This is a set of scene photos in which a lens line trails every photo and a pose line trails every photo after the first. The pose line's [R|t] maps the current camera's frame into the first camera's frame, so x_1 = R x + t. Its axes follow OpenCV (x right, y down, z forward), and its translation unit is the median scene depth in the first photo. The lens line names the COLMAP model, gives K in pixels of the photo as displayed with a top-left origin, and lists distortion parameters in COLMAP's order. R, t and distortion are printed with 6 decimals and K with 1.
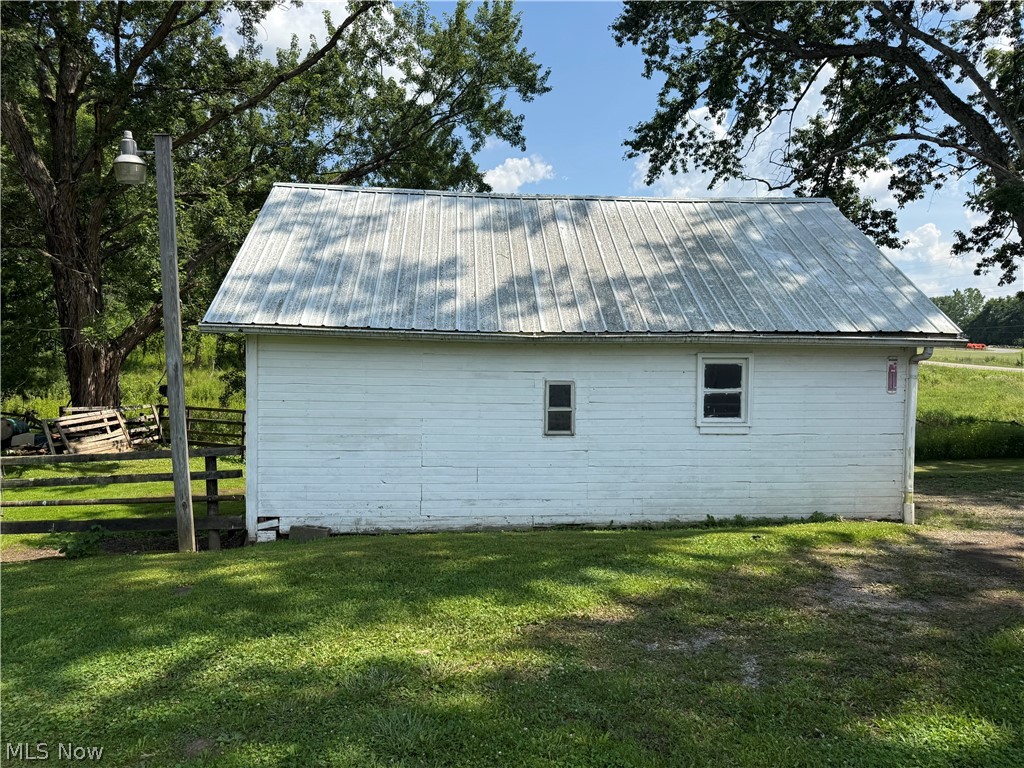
lens RADIAL K [[711.4, 0, 507.5], [0, 711.4, 382.4], [0, 0, 1]] dist [0.087439, -0.112072]
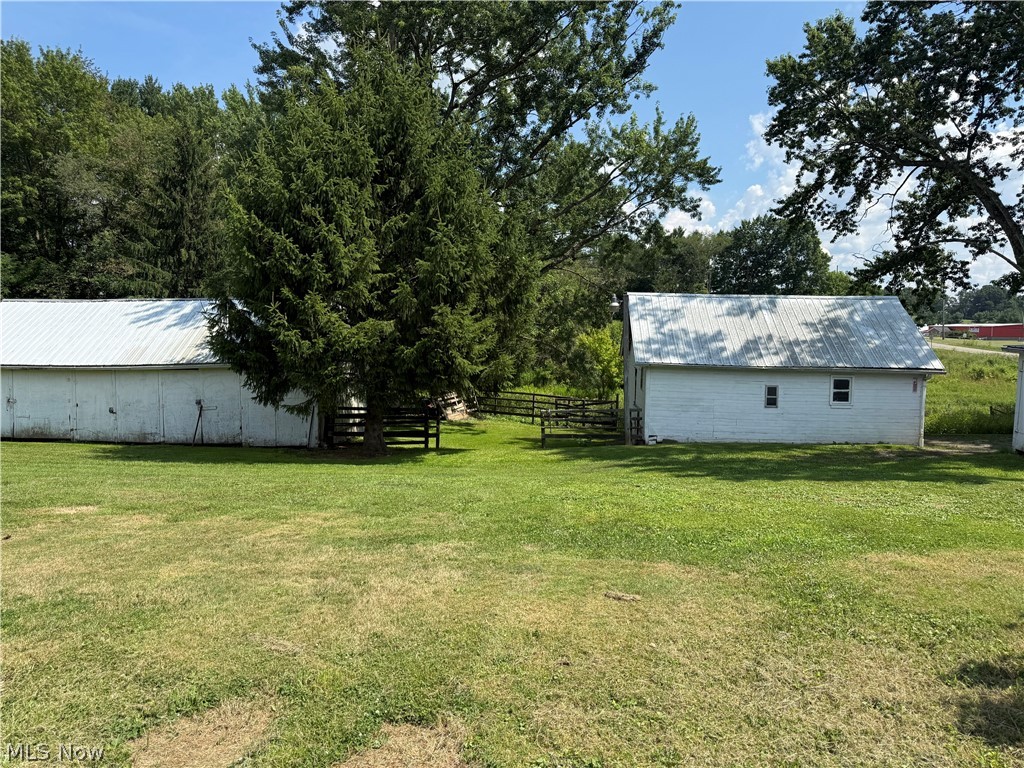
lens RADIAL K [[755.3, 0, 512.0], [0, 755.3, 384.0], [0, 0, 1]] dist [0.058905, -0.045165]
pose [[0.993783, 0.016459, -0.110107, -0.411660], [-0.014418, 0.999710, 0.019310, -0.034367], [0.110393, -0.017602, 0.993732, -1.330233]]
